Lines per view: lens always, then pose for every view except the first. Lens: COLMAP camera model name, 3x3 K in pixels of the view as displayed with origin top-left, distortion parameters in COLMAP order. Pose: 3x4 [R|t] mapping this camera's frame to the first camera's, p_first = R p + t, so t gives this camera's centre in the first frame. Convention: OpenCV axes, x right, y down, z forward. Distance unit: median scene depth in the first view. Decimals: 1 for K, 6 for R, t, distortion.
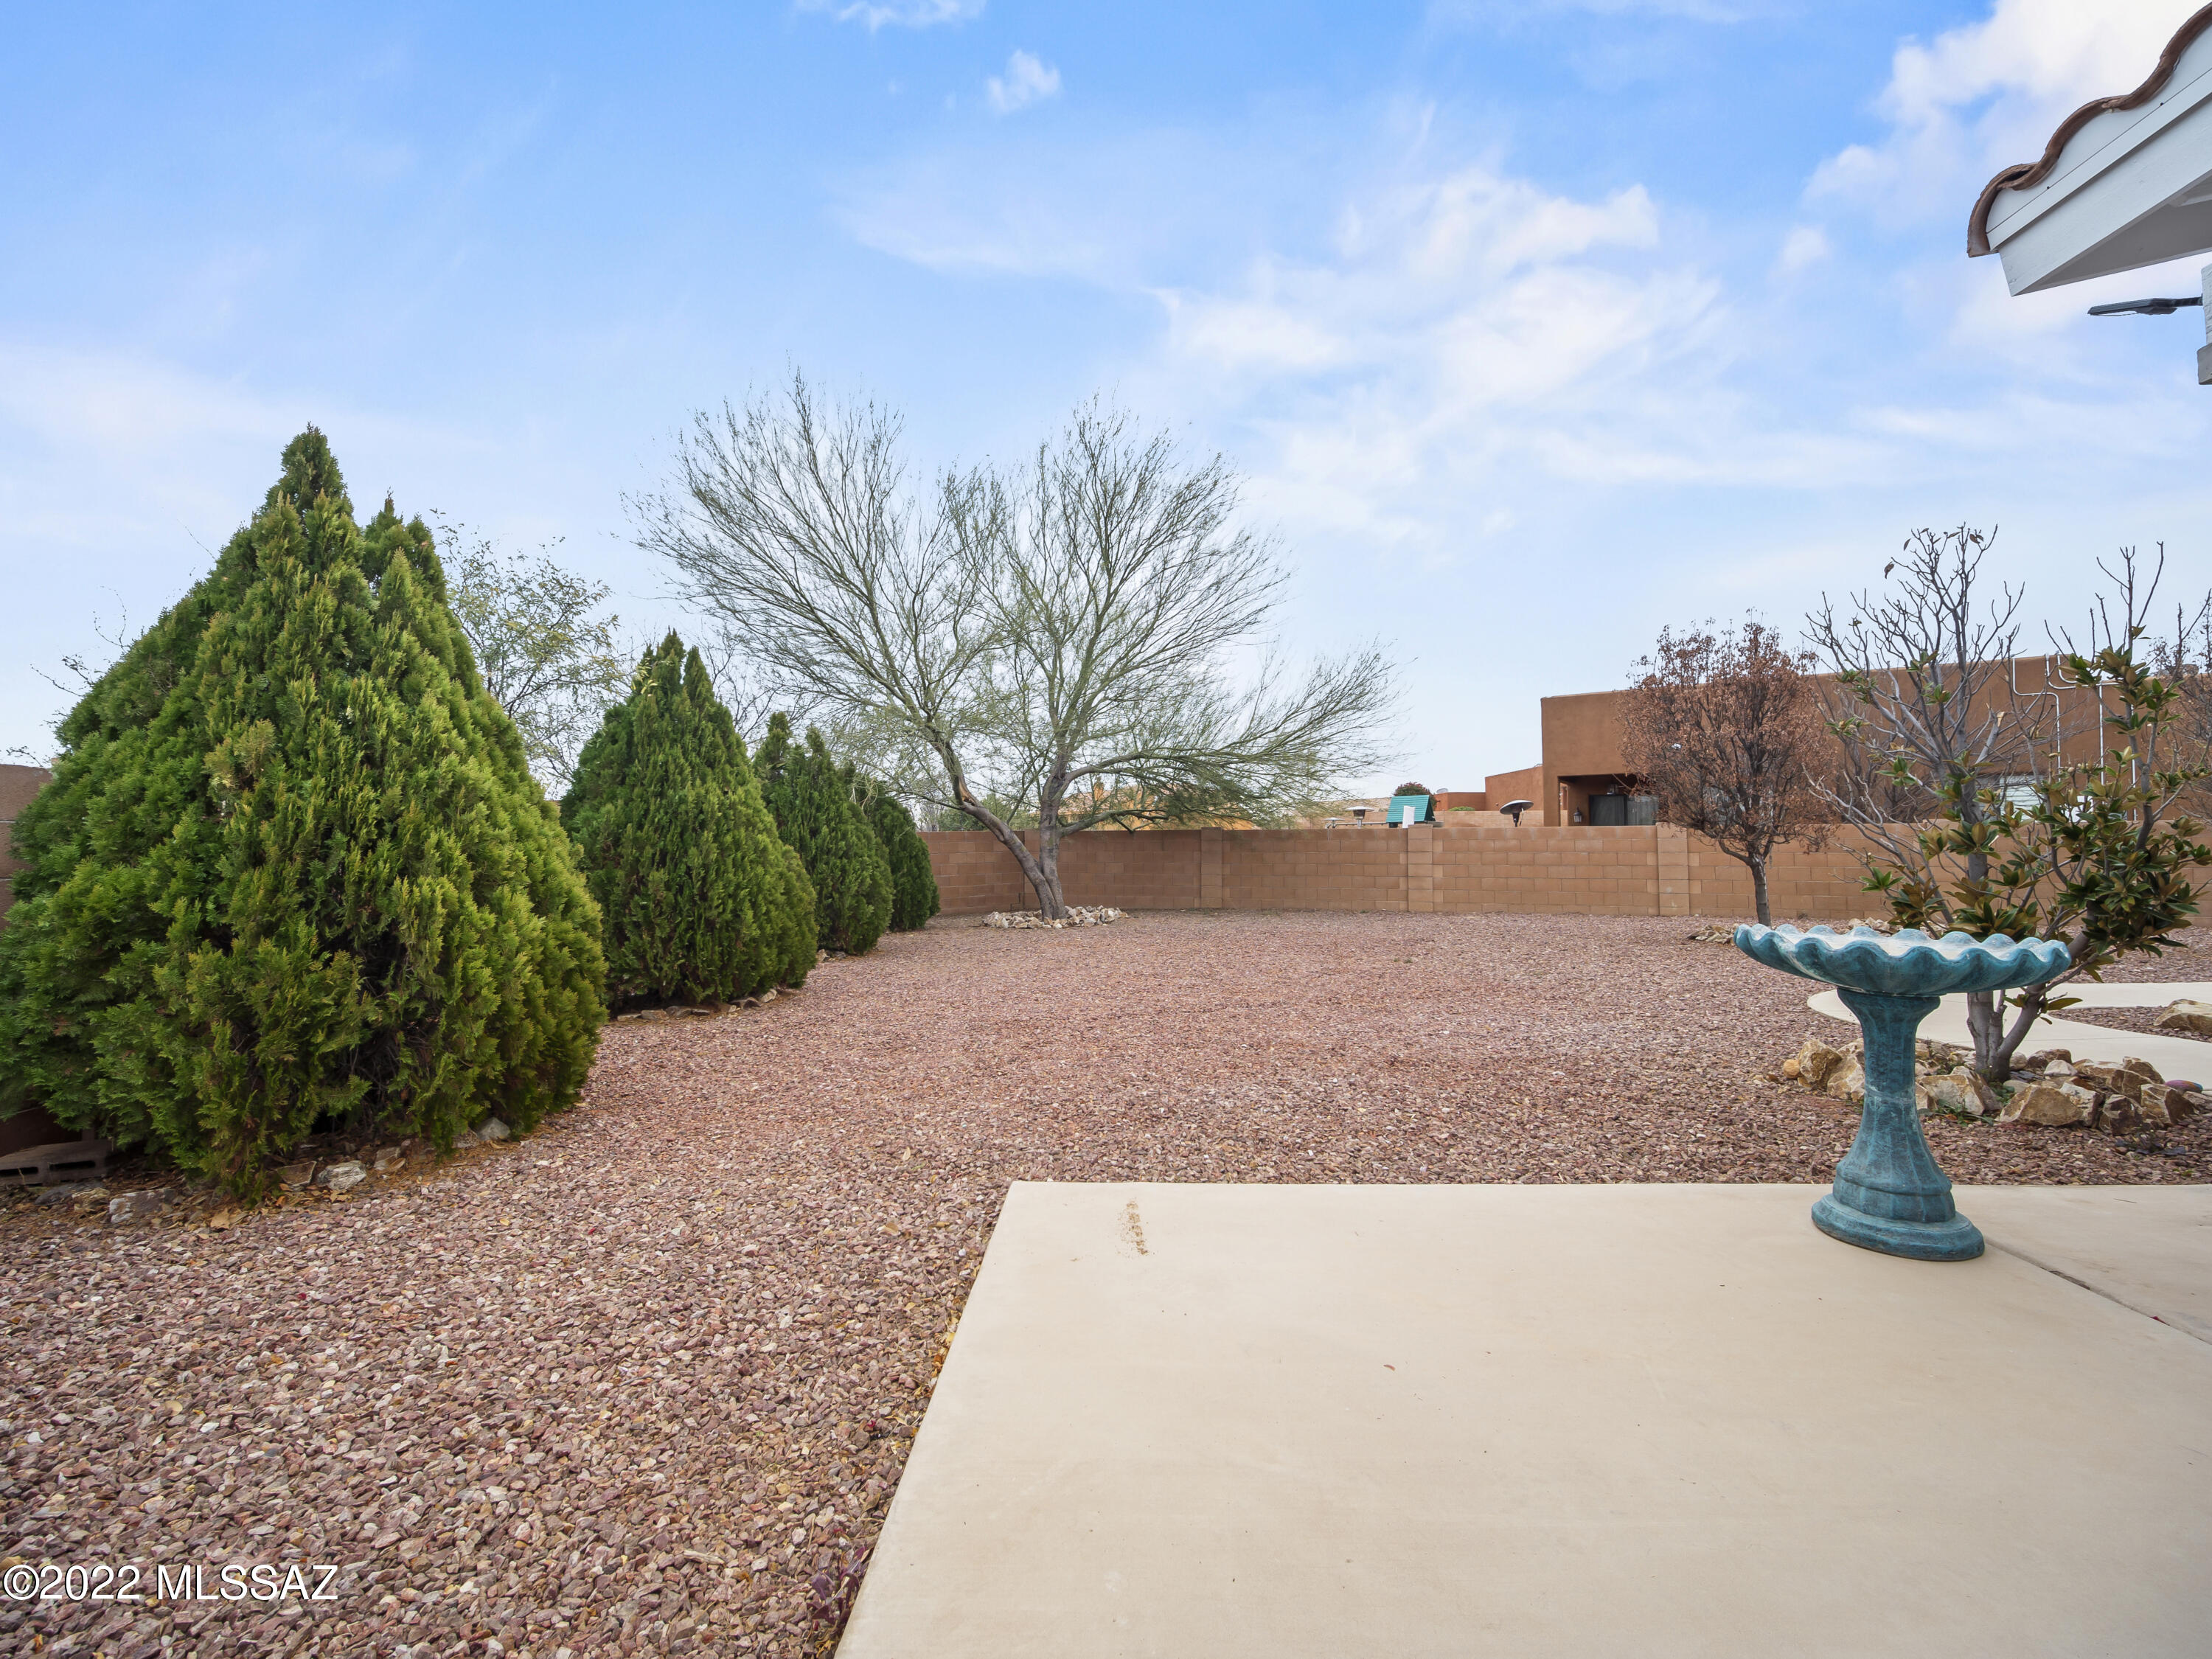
lens RADIAL K [[995.6, 0, 1100.3], [0, 995.6, 821.2], [0, 0, 1]] dist [-0.001585, -0.000747]
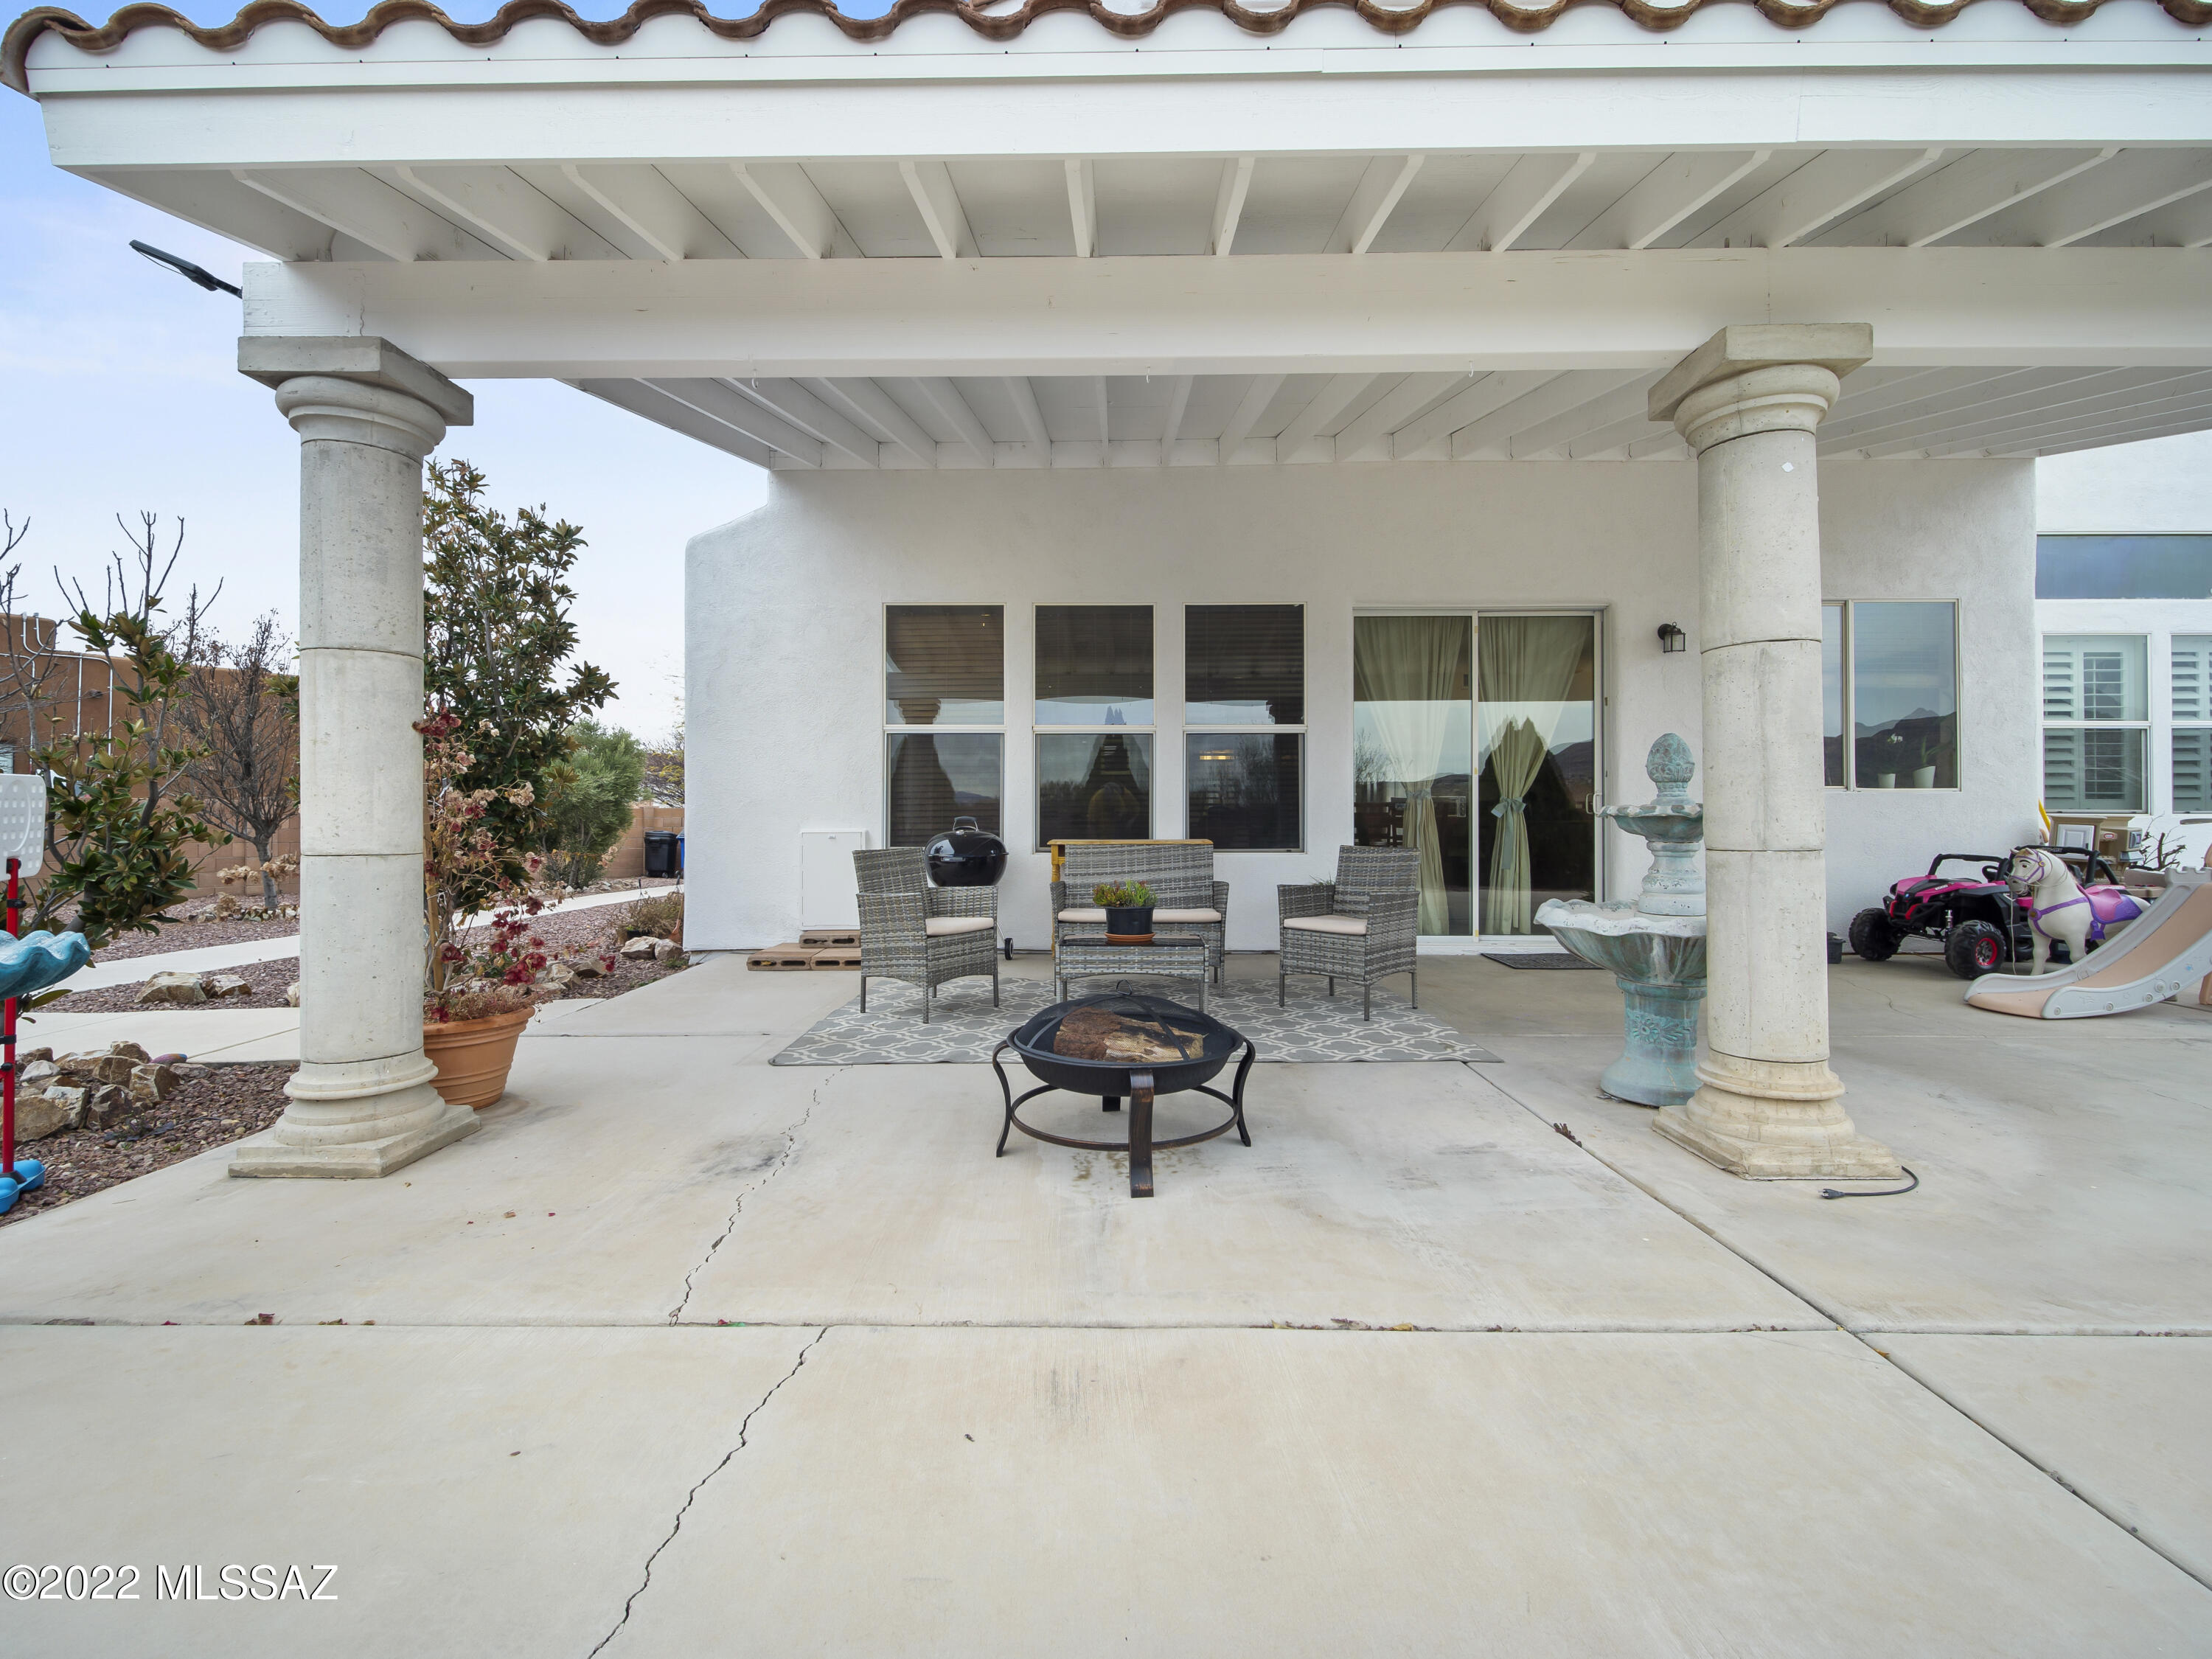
lens RADIAL K [[995.6, 0, 1105.0], [0, 995.6, 812.5], [0, 0, 1]] dist [-0.001585, -0.000747]
pose [[-0.025468, 0.018268, 0.999509, 0.052438], [-0.032667, 0.999284, -0.019096, 0.002985], [-0.999142, -0.033137, -0.024853, 0.086697]]
